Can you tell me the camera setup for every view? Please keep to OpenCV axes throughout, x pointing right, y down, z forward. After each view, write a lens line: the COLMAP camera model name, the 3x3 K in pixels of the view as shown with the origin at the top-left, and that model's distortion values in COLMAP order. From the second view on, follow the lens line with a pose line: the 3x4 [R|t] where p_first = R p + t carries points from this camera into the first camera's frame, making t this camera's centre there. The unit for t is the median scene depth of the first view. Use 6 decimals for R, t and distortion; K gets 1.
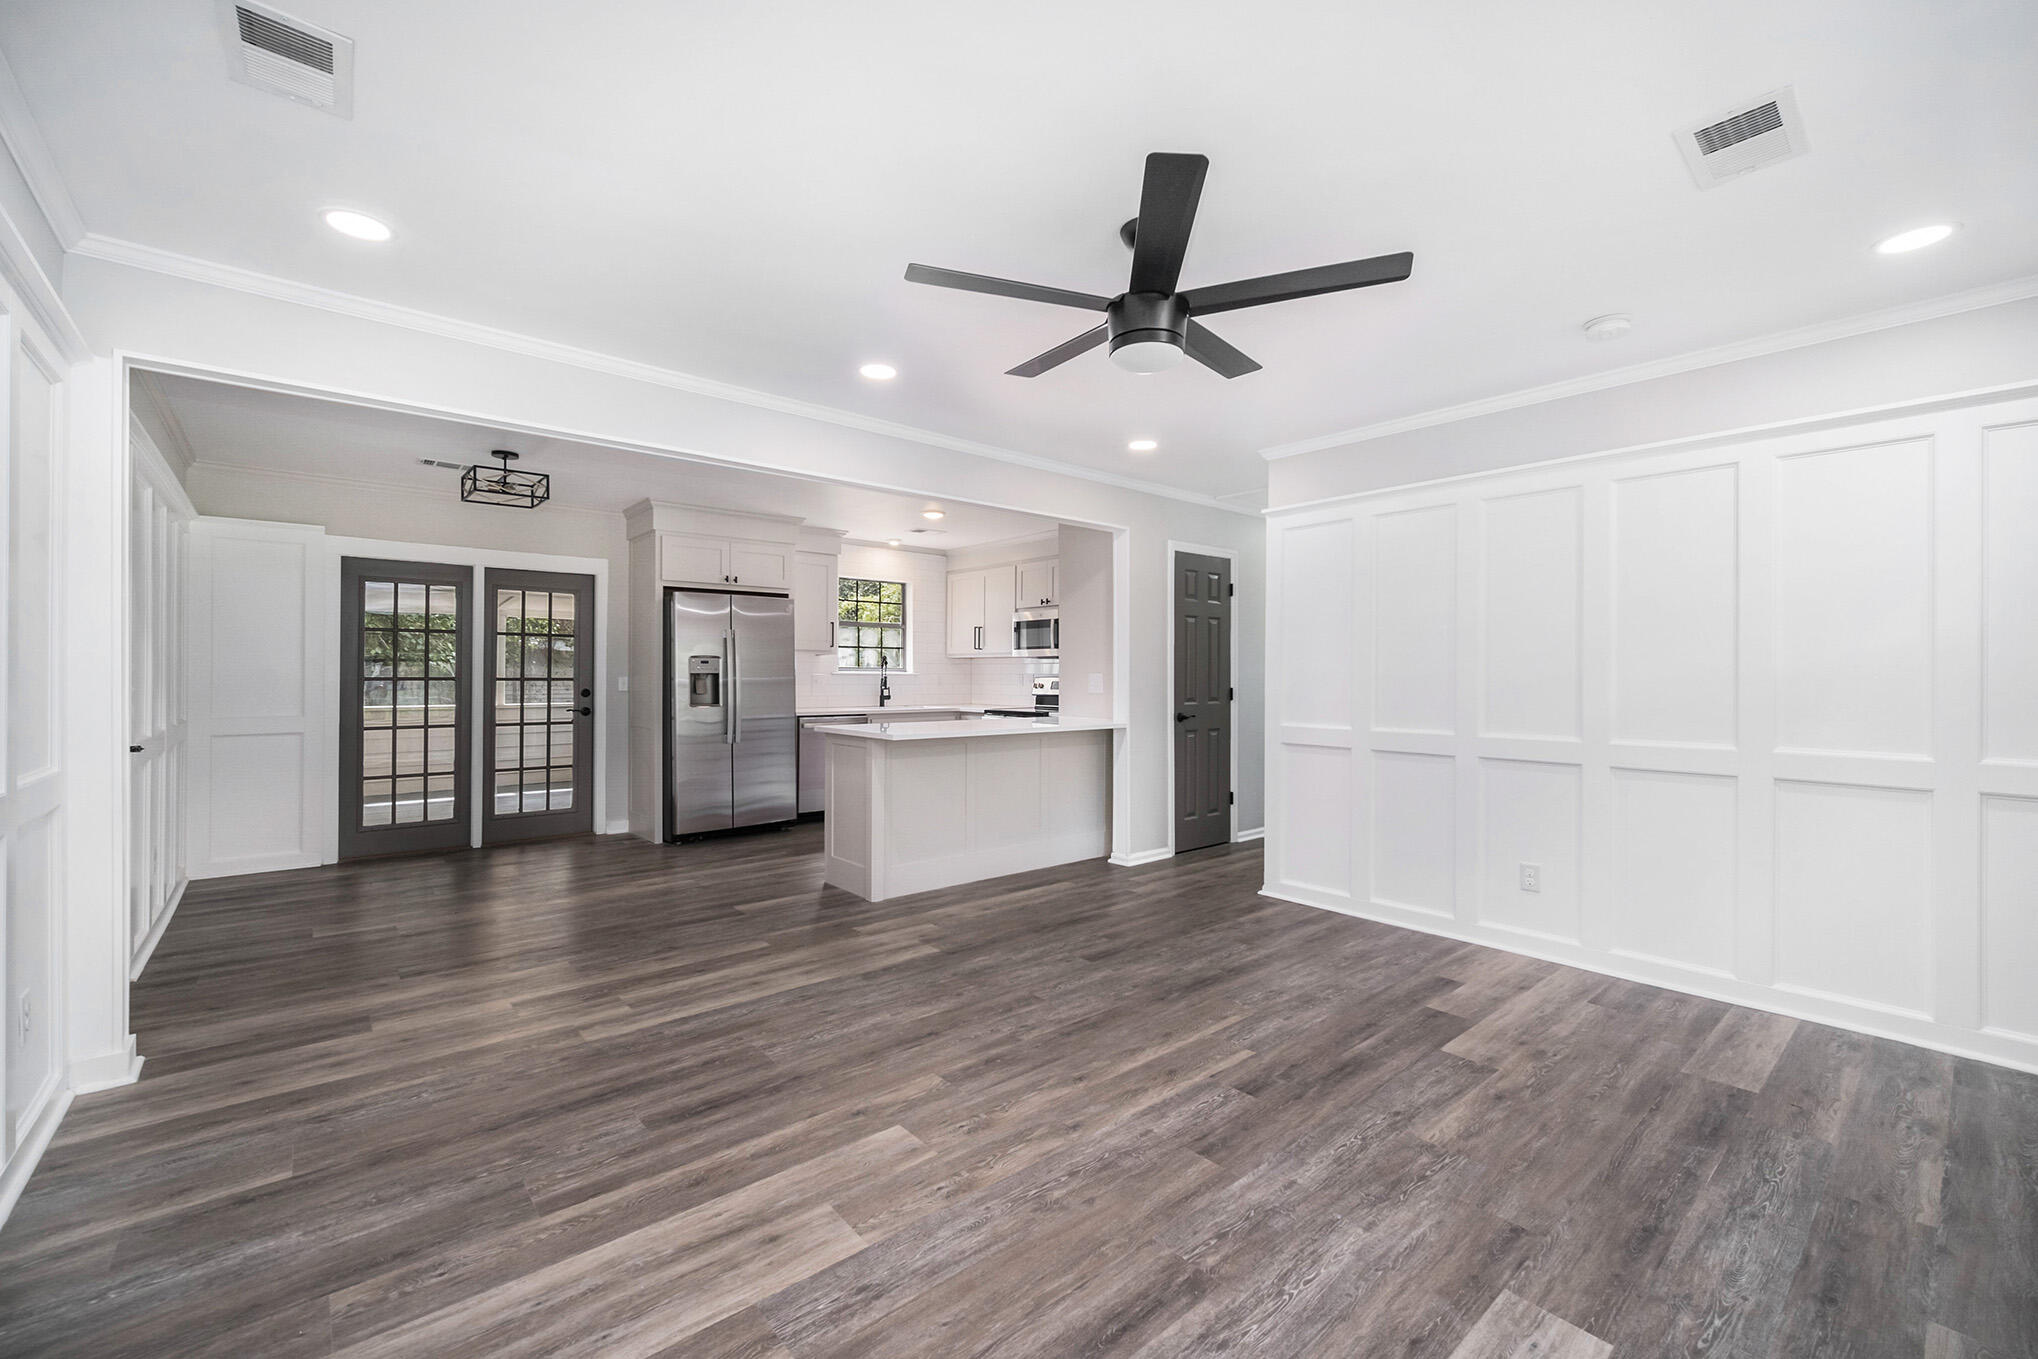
lens RADIAL K [[885.0, 0, 1095.4], [0, 885.0, 676.0], [0, 0, 1]] dist [0.003900, 0.000426]
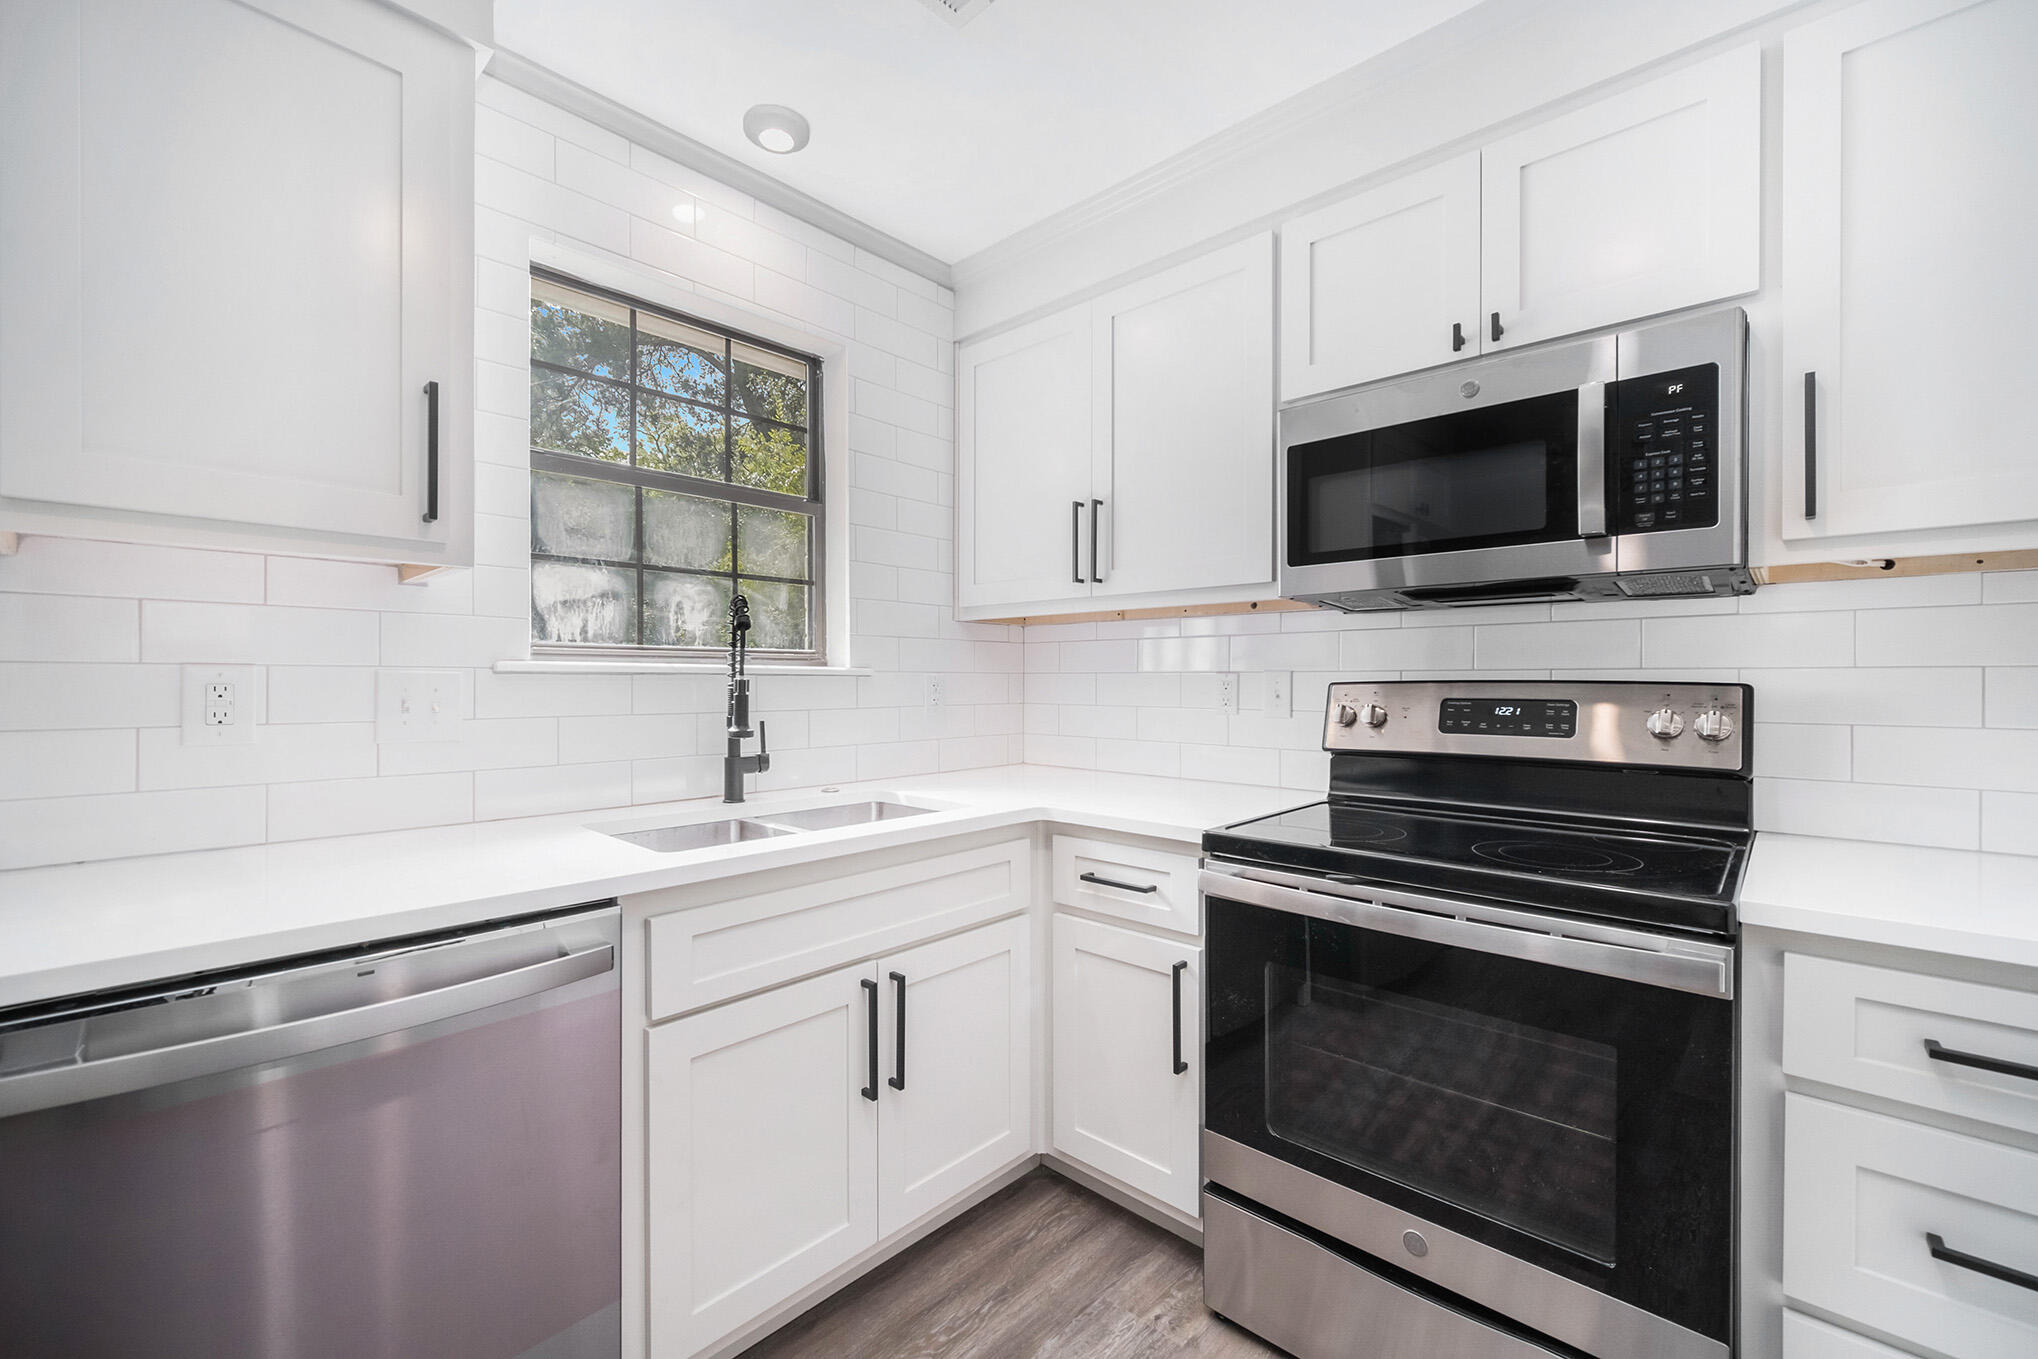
lens RADIAL K [[830.8, 0, 1024.6], [0, 830.8, 681.7], [0, 0, 1]] dist [0.001663, 0.000006]
pose [[0.998837, -0.002622, 0.048153, -0.257857], [0.002611, 0.999997, 0.000290, 0.001665], [-0.048154, -0.000164, 0.998840, 1.156326]]
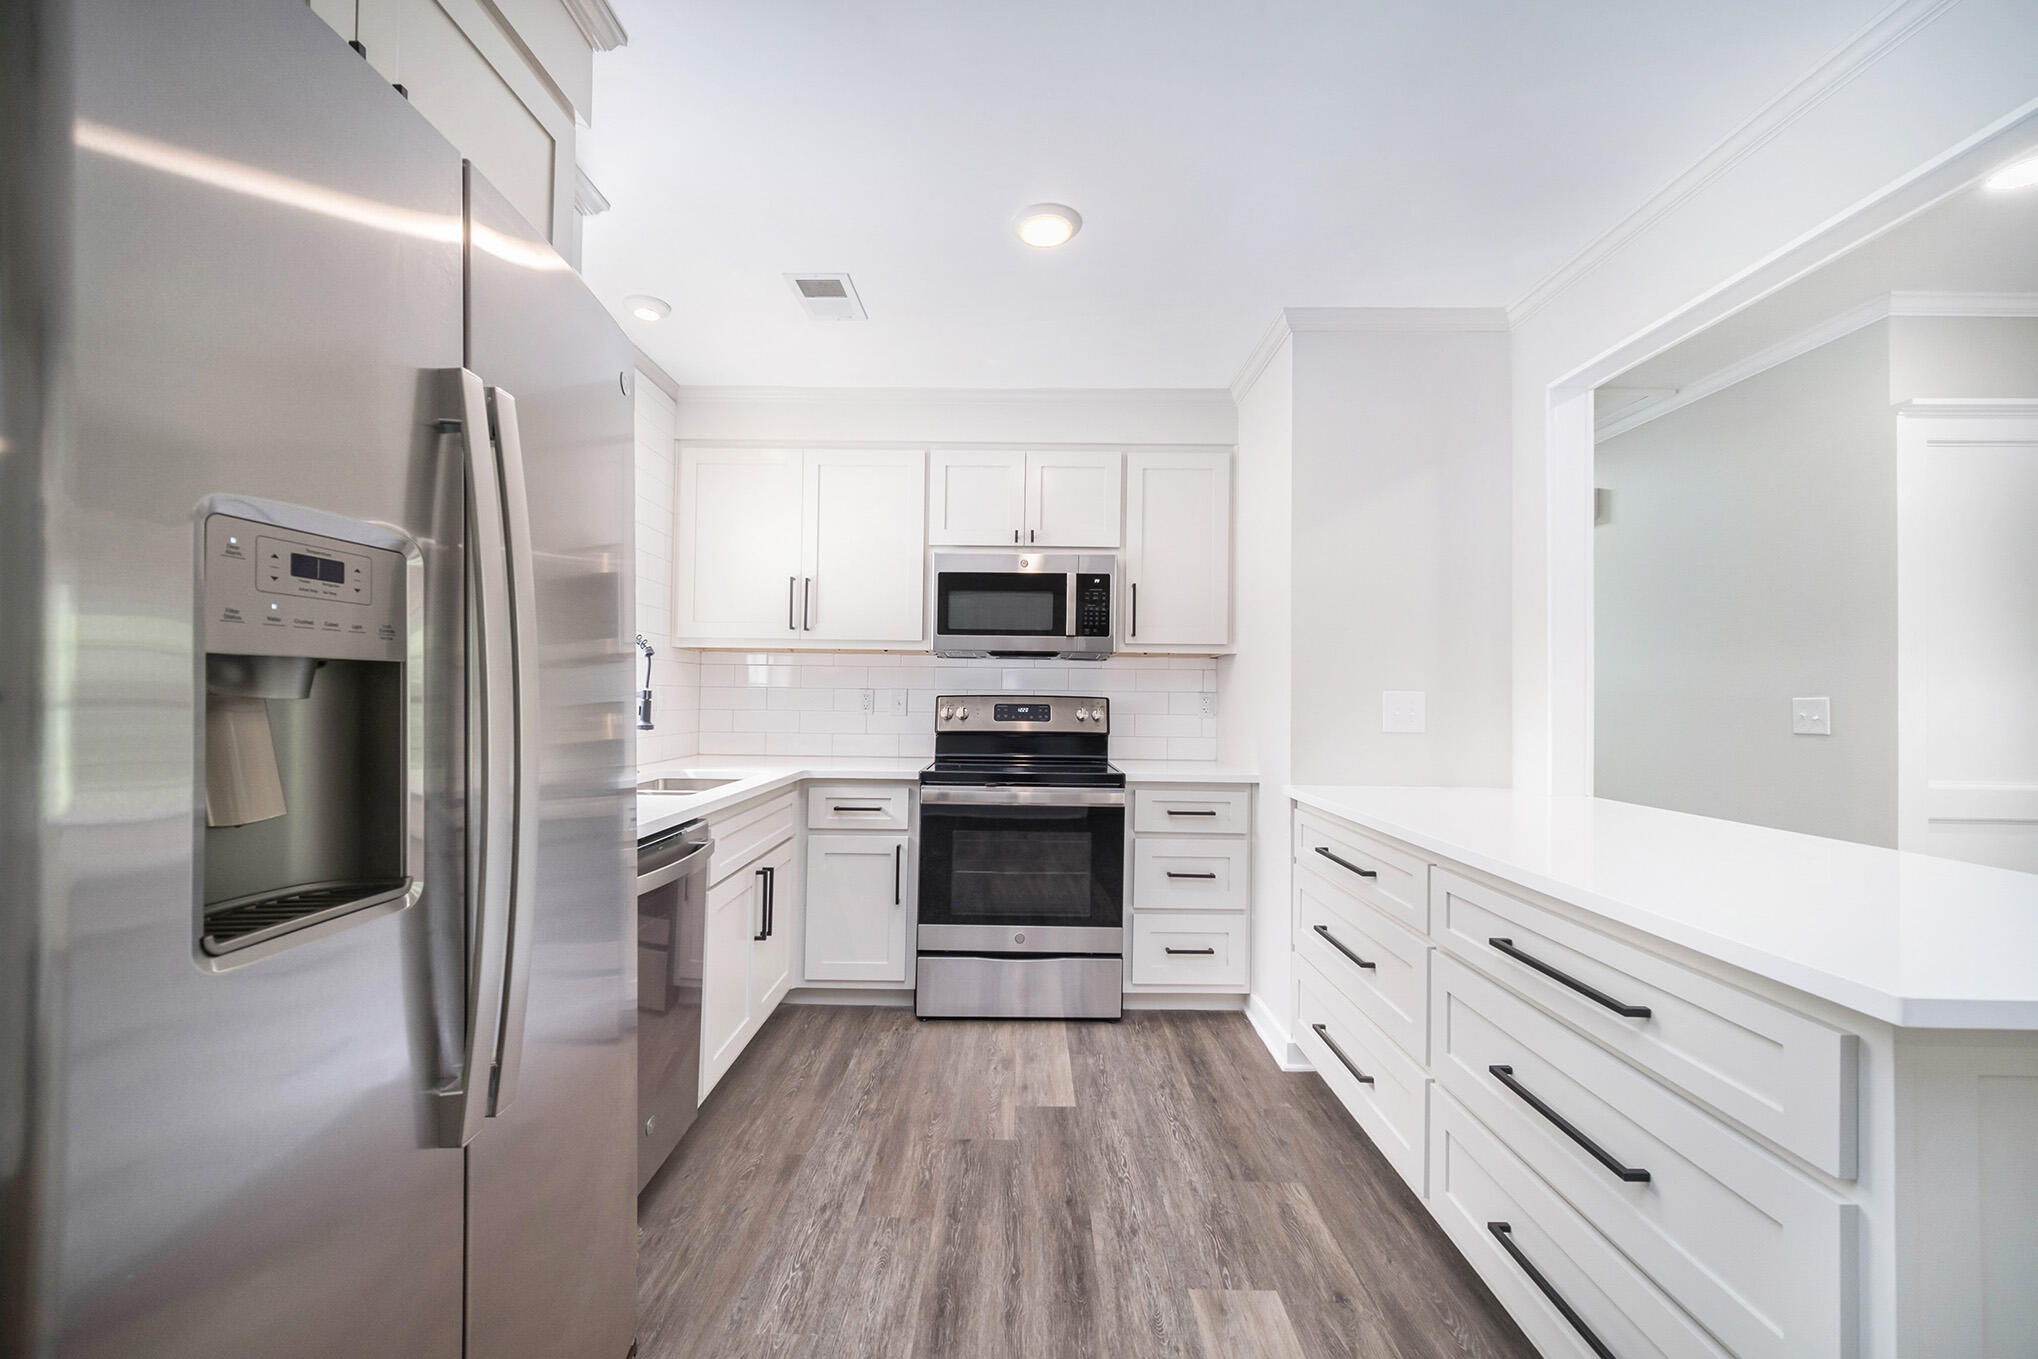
lens RADIAL K [[819.9, 0, 1024.7], [0, 819.9, 685.6], [0, 0, 1]] dist [0.000813, -0.000036]
pose [[0.695229, 0.014323, 0.718646, -0.537061], [-0.008903, 0.999896, -0.011315, 0.001205], [-0.718733, 0.001469, 0.695284, 1.002277]]
